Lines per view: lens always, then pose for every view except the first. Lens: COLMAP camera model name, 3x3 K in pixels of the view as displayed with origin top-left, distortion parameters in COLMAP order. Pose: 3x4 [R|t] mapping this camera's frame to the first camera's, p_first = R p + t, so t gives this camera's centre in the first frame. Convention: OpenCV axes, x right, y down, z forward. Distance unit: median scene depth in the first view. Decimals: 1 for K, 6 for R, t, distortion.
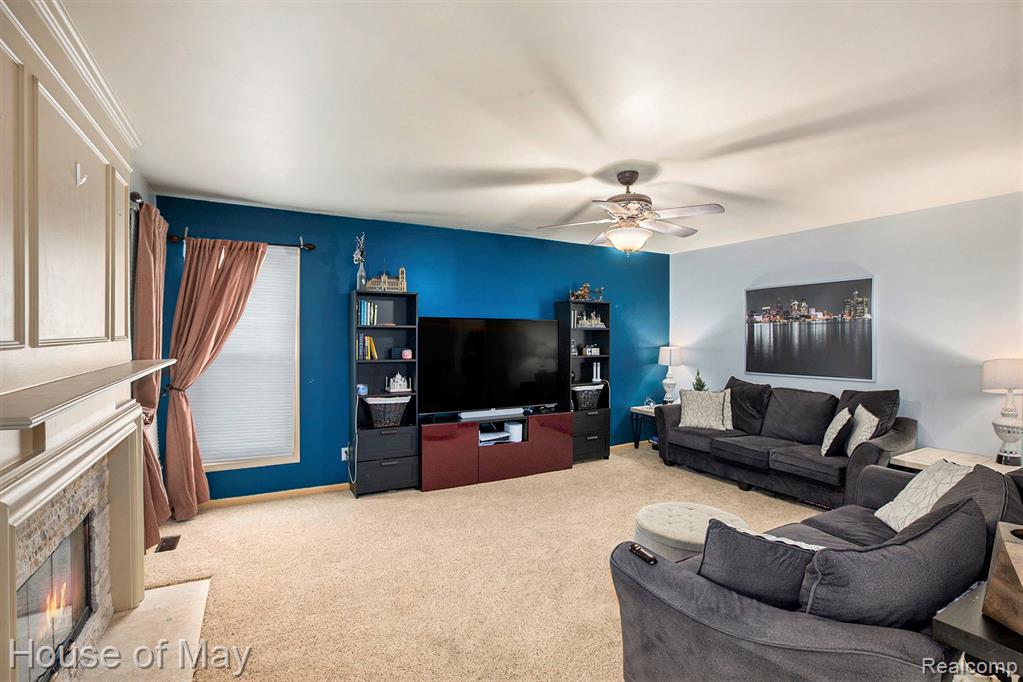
lens RADIAL K [[483.3, 0, 505.6], [0, 483.3, 334.7], [0, 0, 1]] dist [-0.039333, 0.016367]
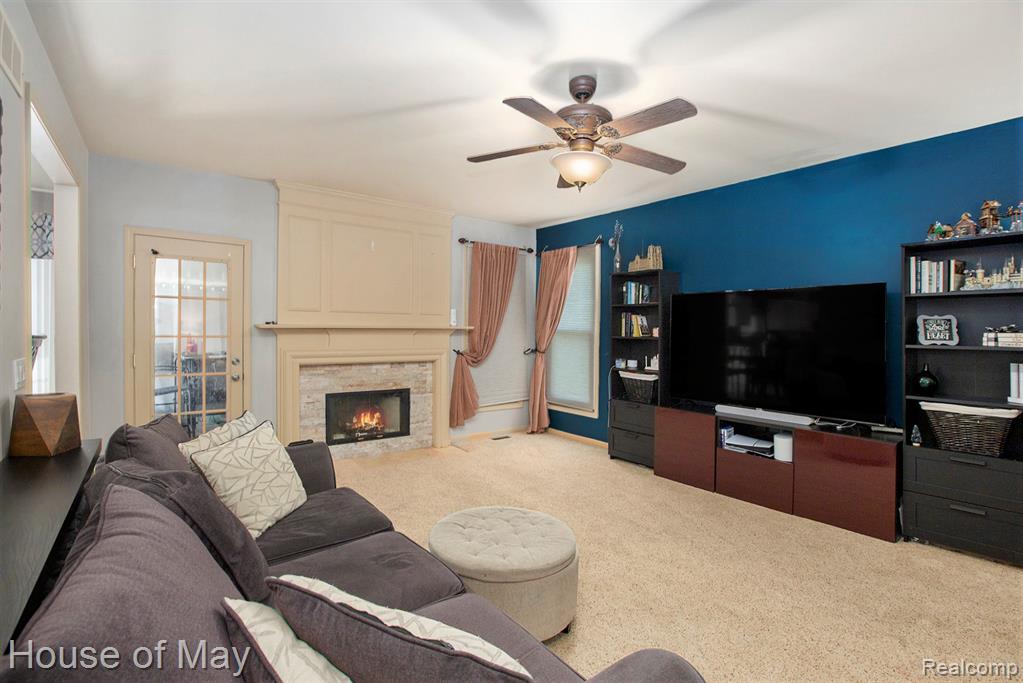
lens RADIAL K [[483.3, 0, 505.6], [0, 483.3, 335.2], [0, 0, 1]] dist [-0.039333, 0.016367]
pose [[0.164014, 0.015978, -0.986329, 0.711484], [-0.009312, 0.999849, 0.014648, 0.034735], [0.986414, 0.006782, 0.164138, 0.535810]]
